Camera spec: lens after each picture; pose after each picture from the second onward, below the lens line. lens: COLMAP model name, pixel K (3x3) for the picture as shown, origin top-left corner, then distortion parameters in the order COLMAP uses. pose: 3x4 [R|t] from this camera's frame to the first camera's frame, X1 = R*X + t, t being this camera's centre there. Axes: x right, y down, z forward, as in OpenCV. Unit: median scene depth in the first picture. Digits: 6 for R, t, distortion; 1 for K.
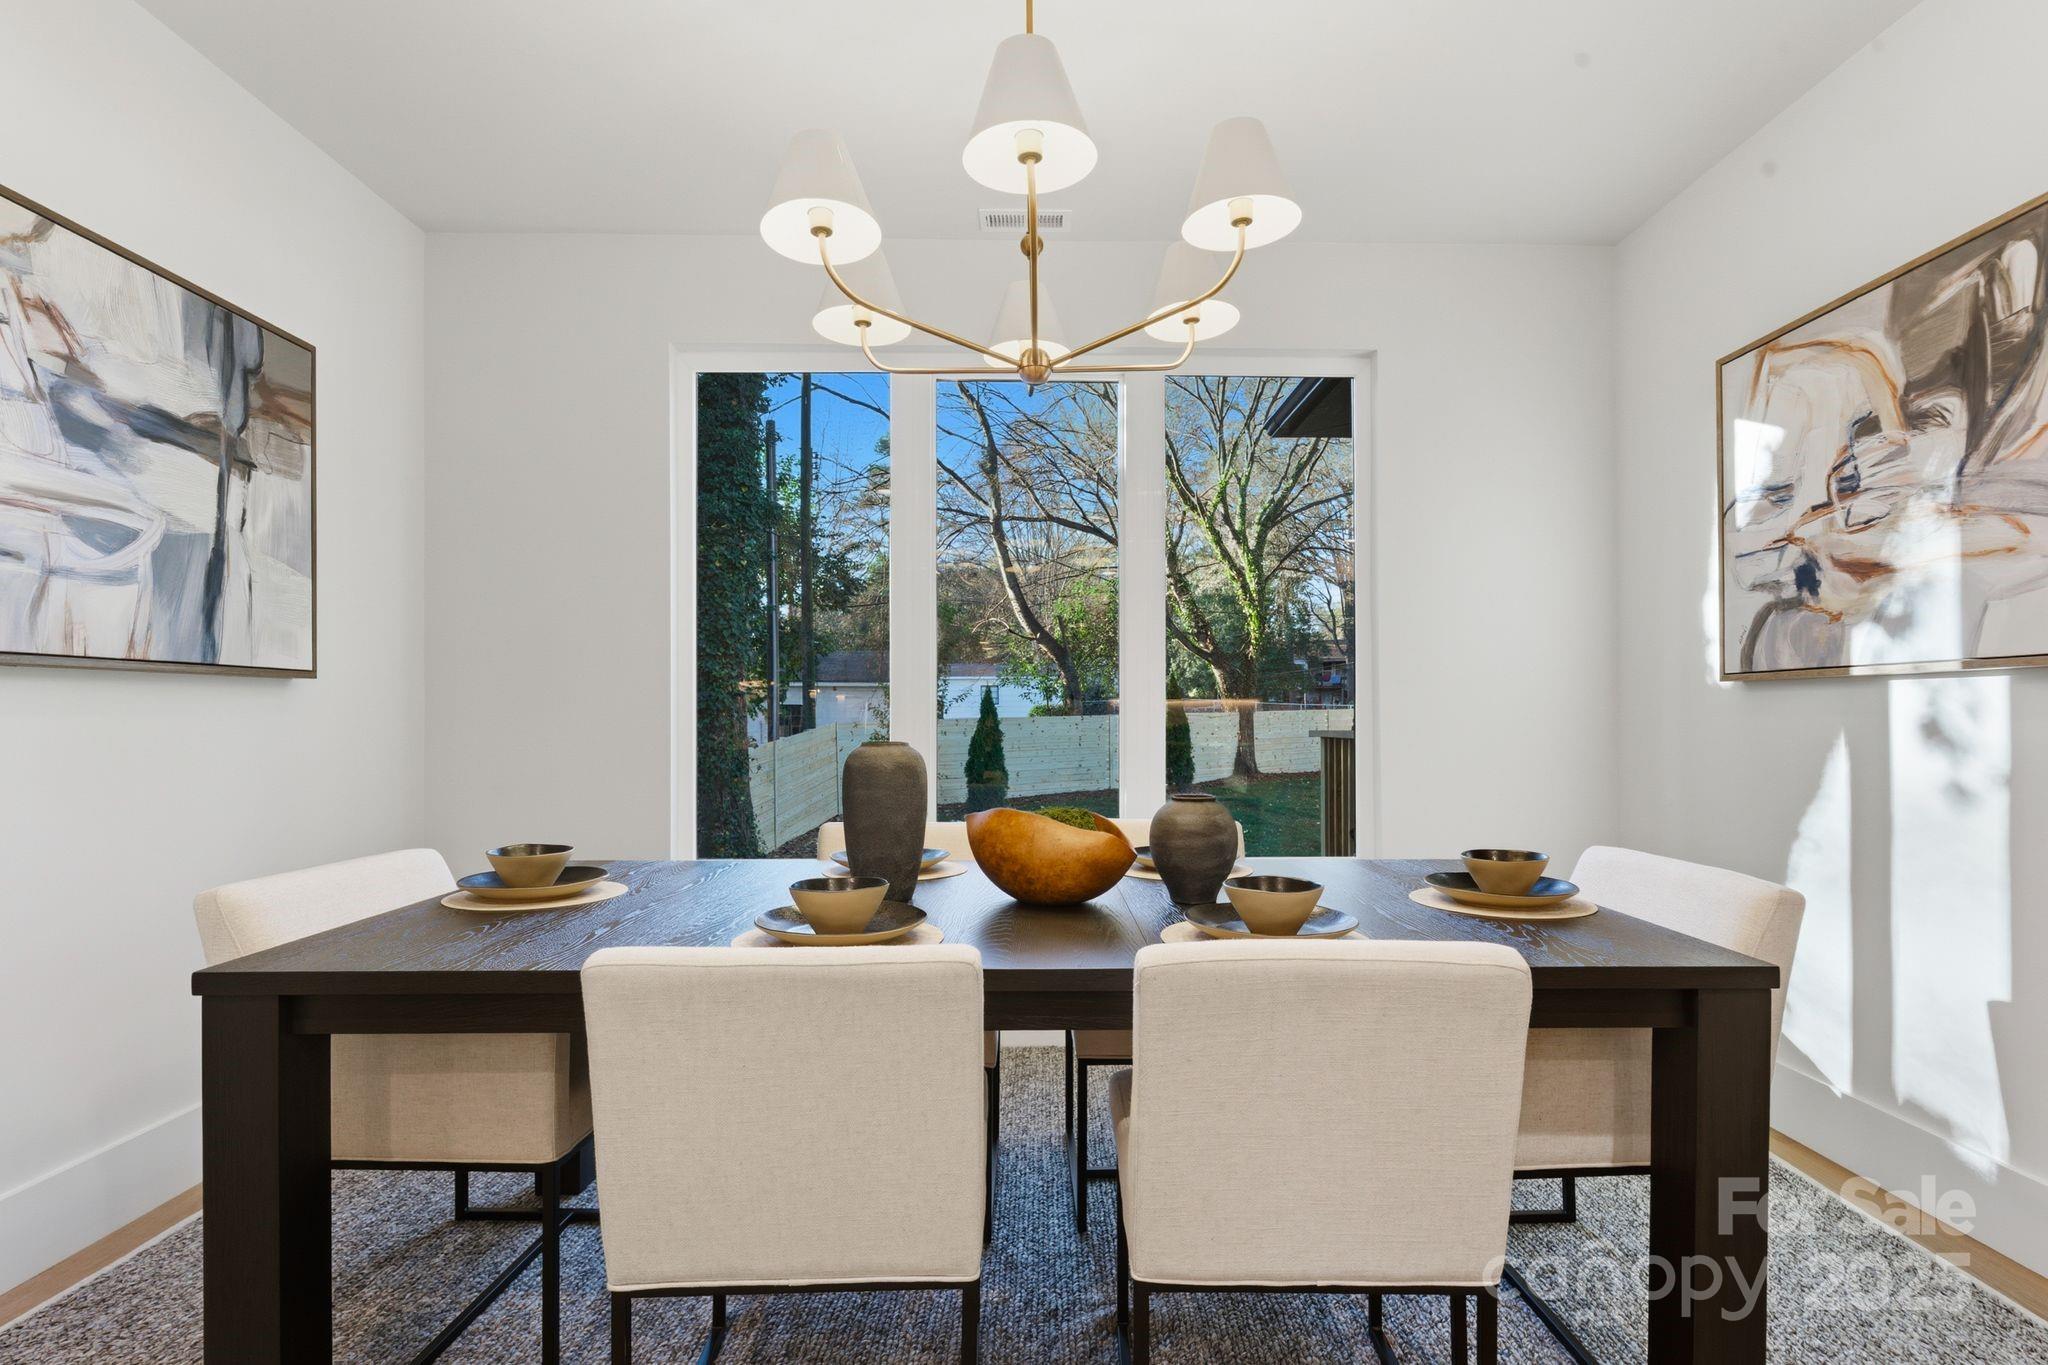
lens RADIAL K [[989.1, 0, 1049.6], [0, 989.1, 713.6], [0, 0, 1]] dist [-0.003206, 0.000586]
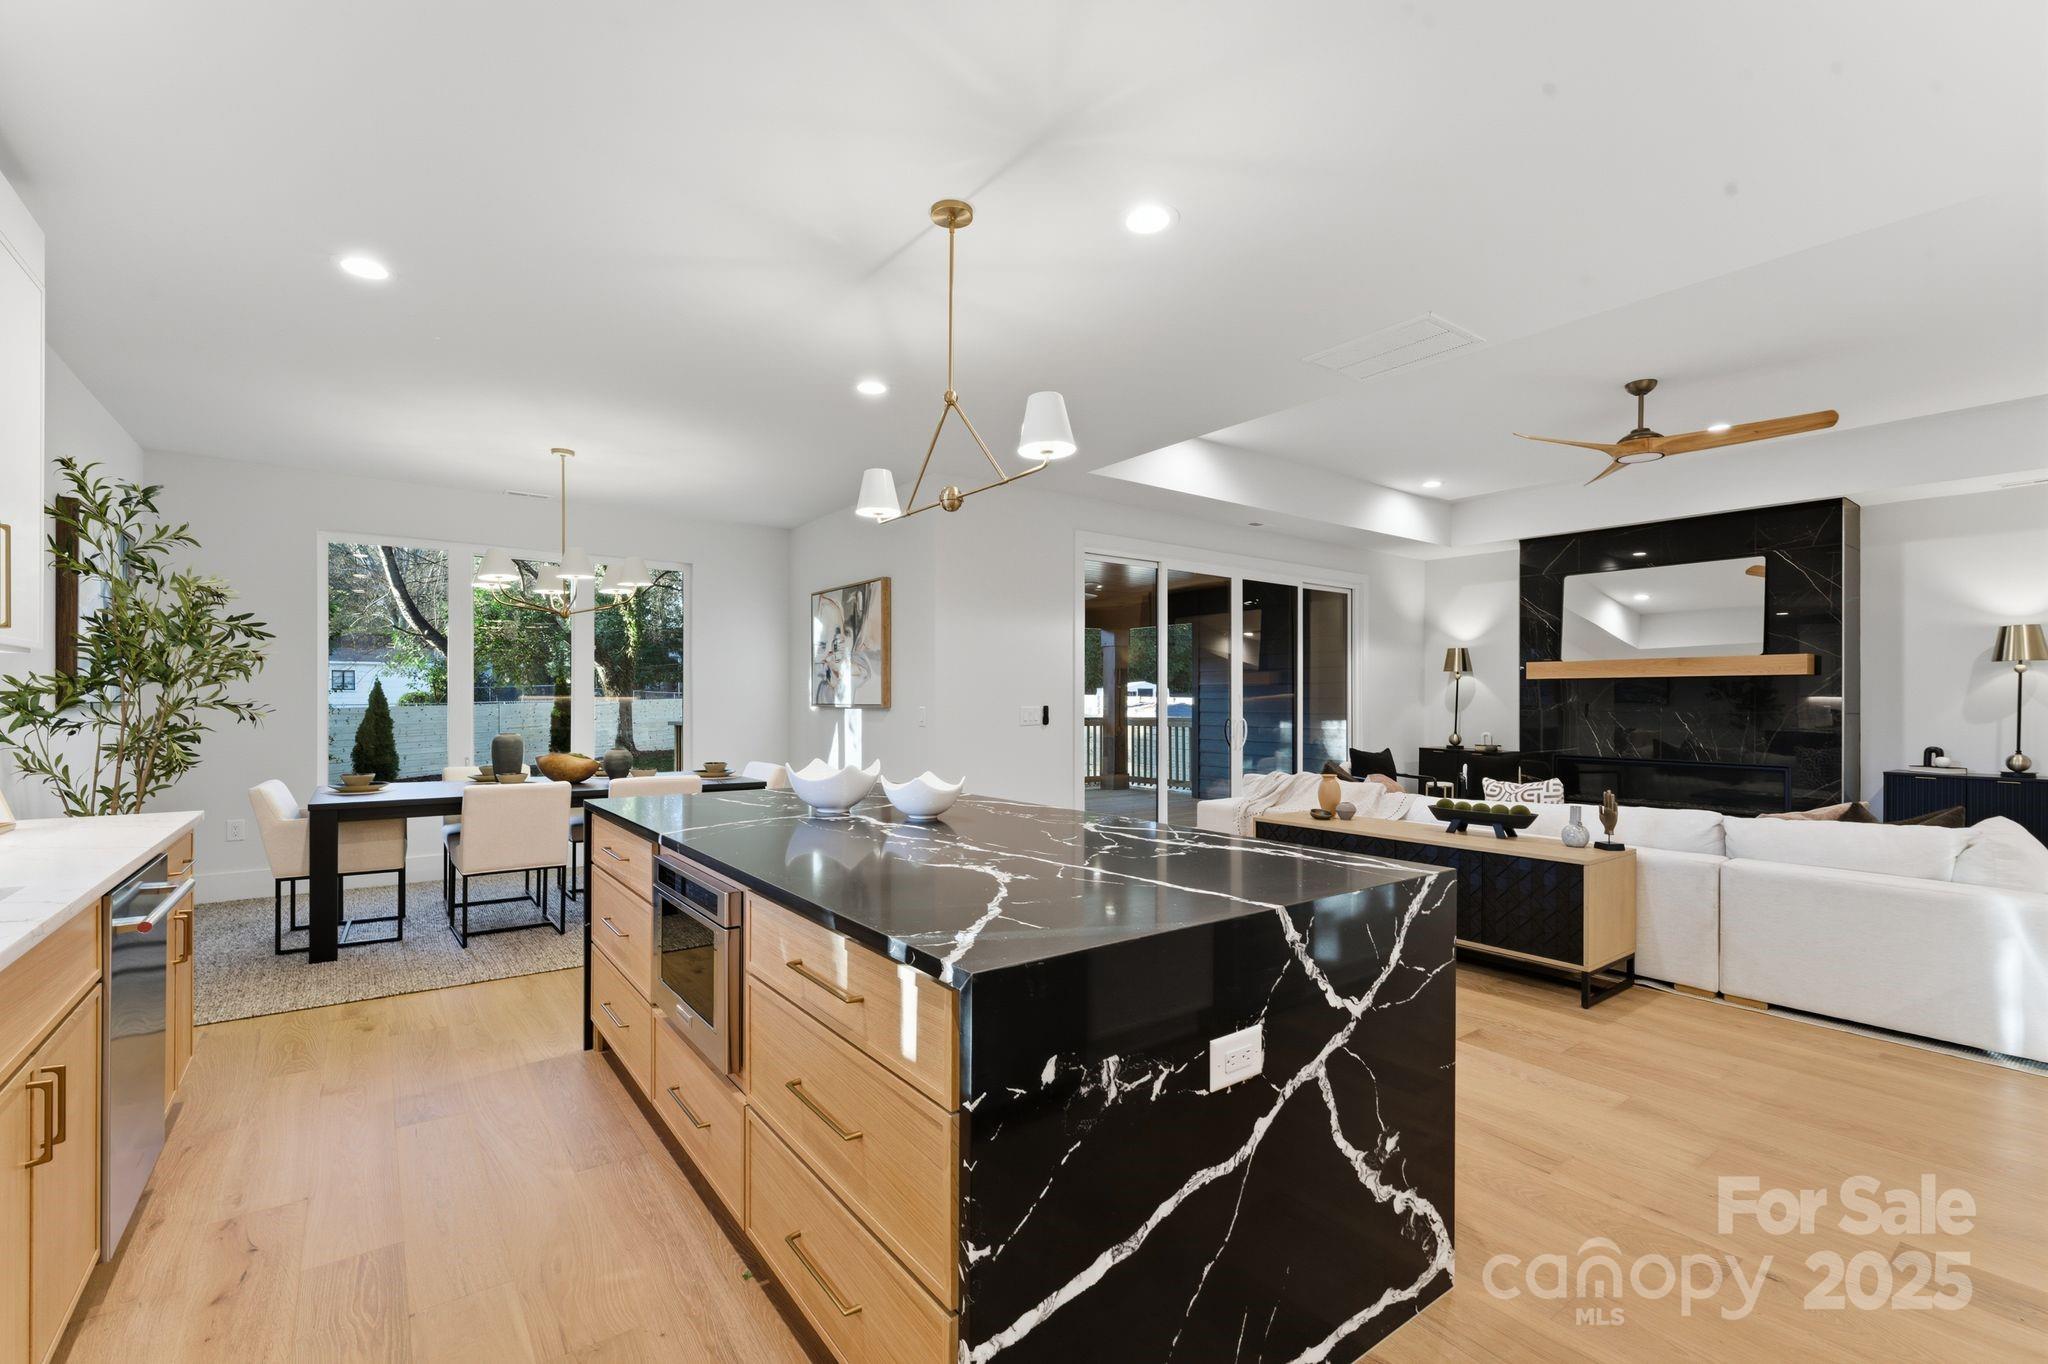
lens RADIAL K [[923.0, 0, 1017.0], [0, 923.0, 695.4], [0, 0, 1]] dist [-0.005471, 0.000131]
pose [[0.825497, 0.008398, 0.564344, -0.369332], [-0.007381, 0.999964, -0.004085, -0.073014], [-0.564358, -0.000793, 0.825529, -1.758164]]
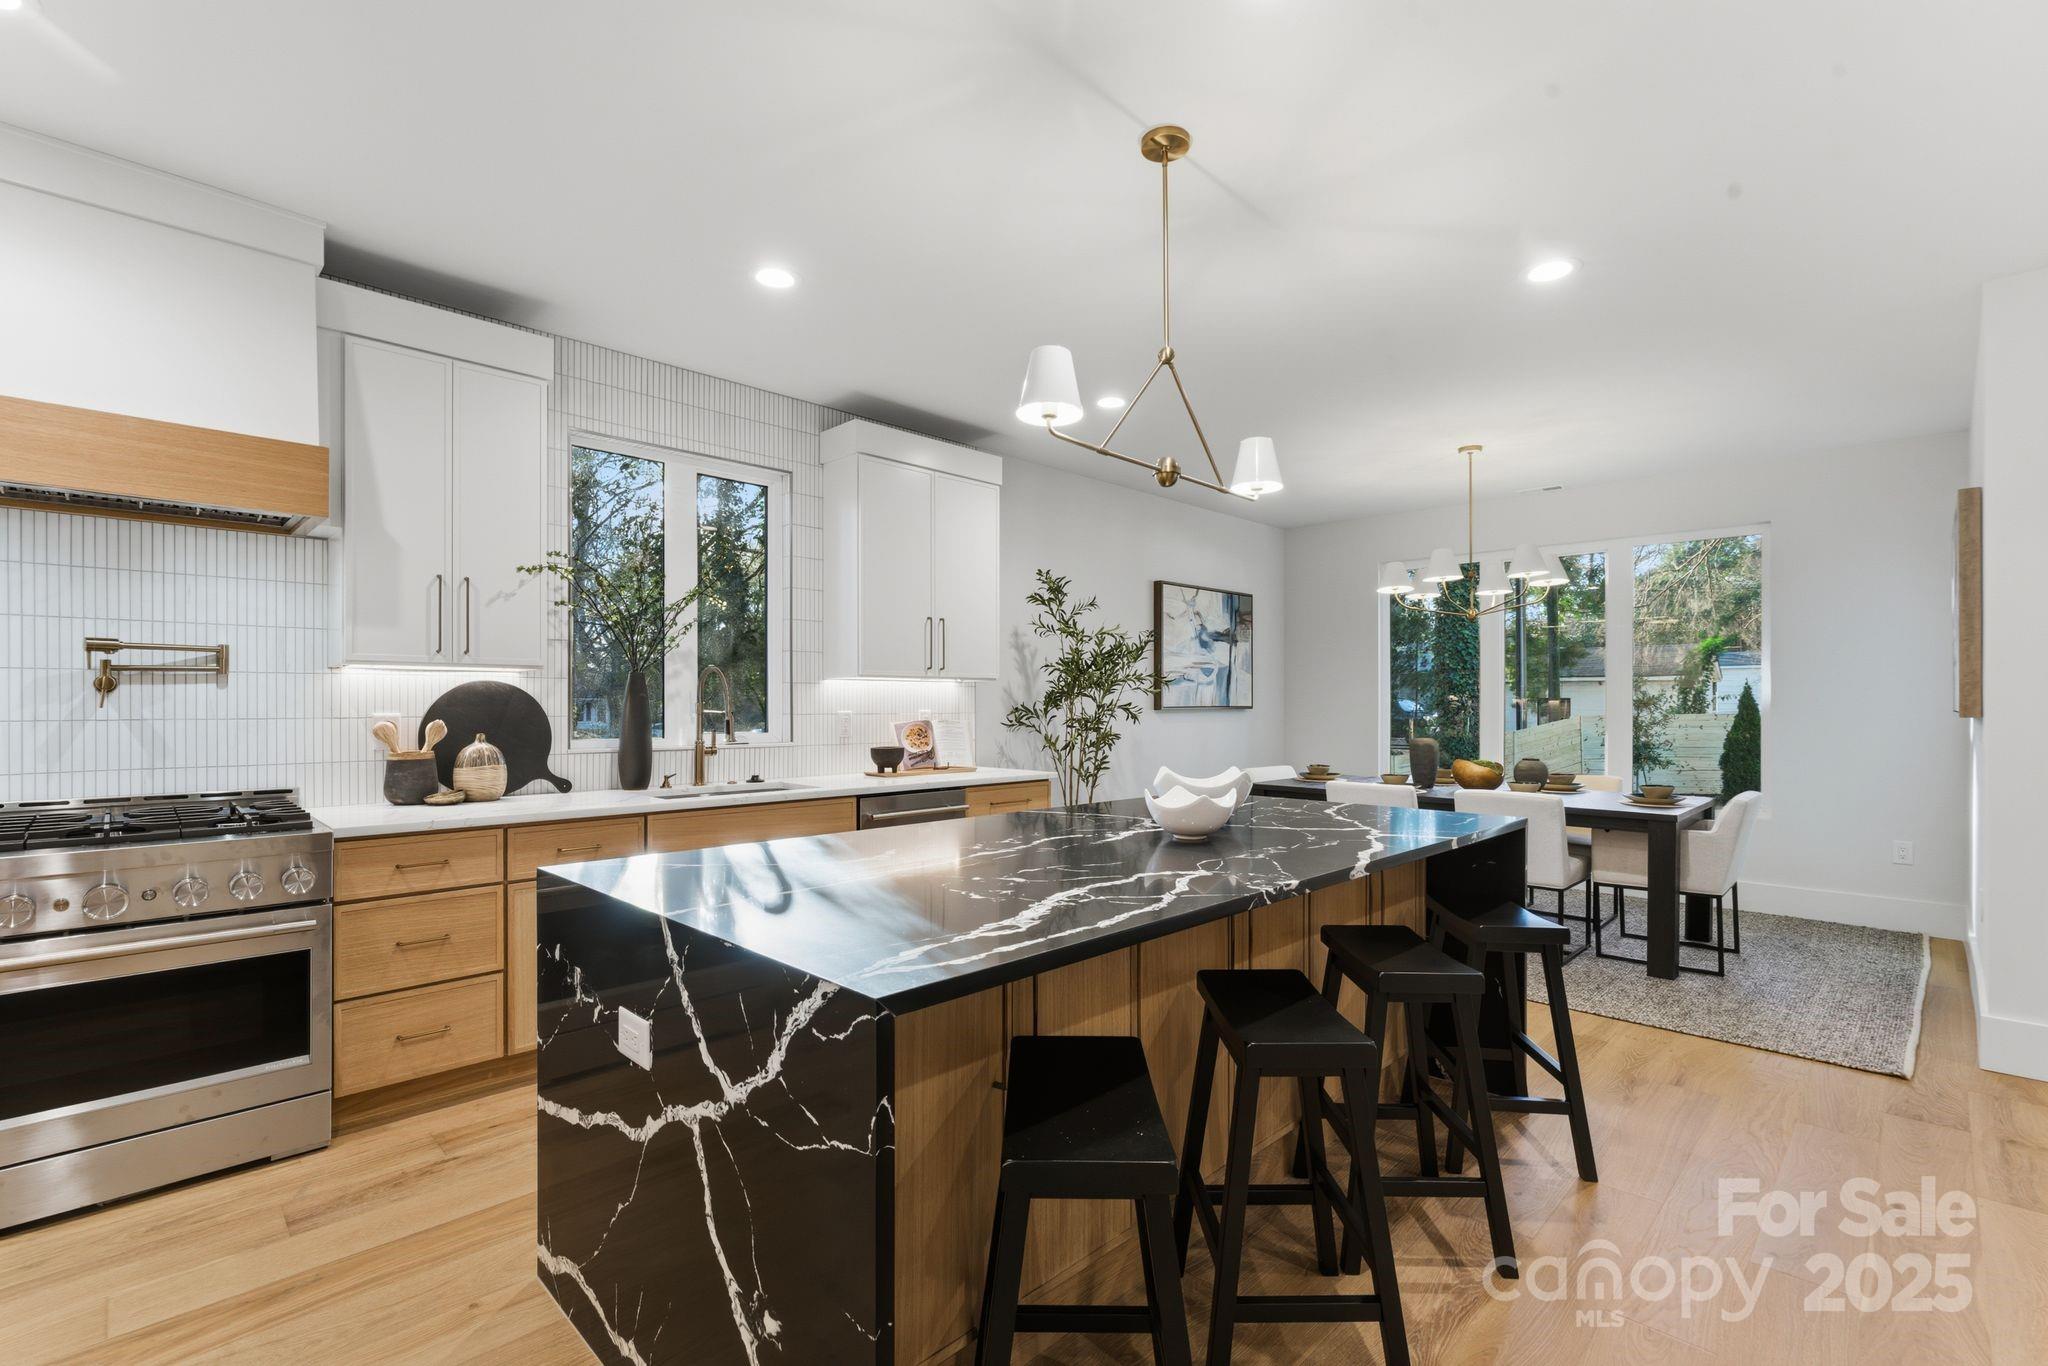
lens RADIAL K [[923.0, 0, 1007.2], [0, 923.0, 696.6], [0, 0, 1]] dist [-0.005471, 0.000131]
pose [[0.674477, 0.001075, -0.738295, 0.883188], [-0.002405, 0.999997, -0.000741, -0.077110], [0.738292, 0.002276, 0.674477, -1.554681]]
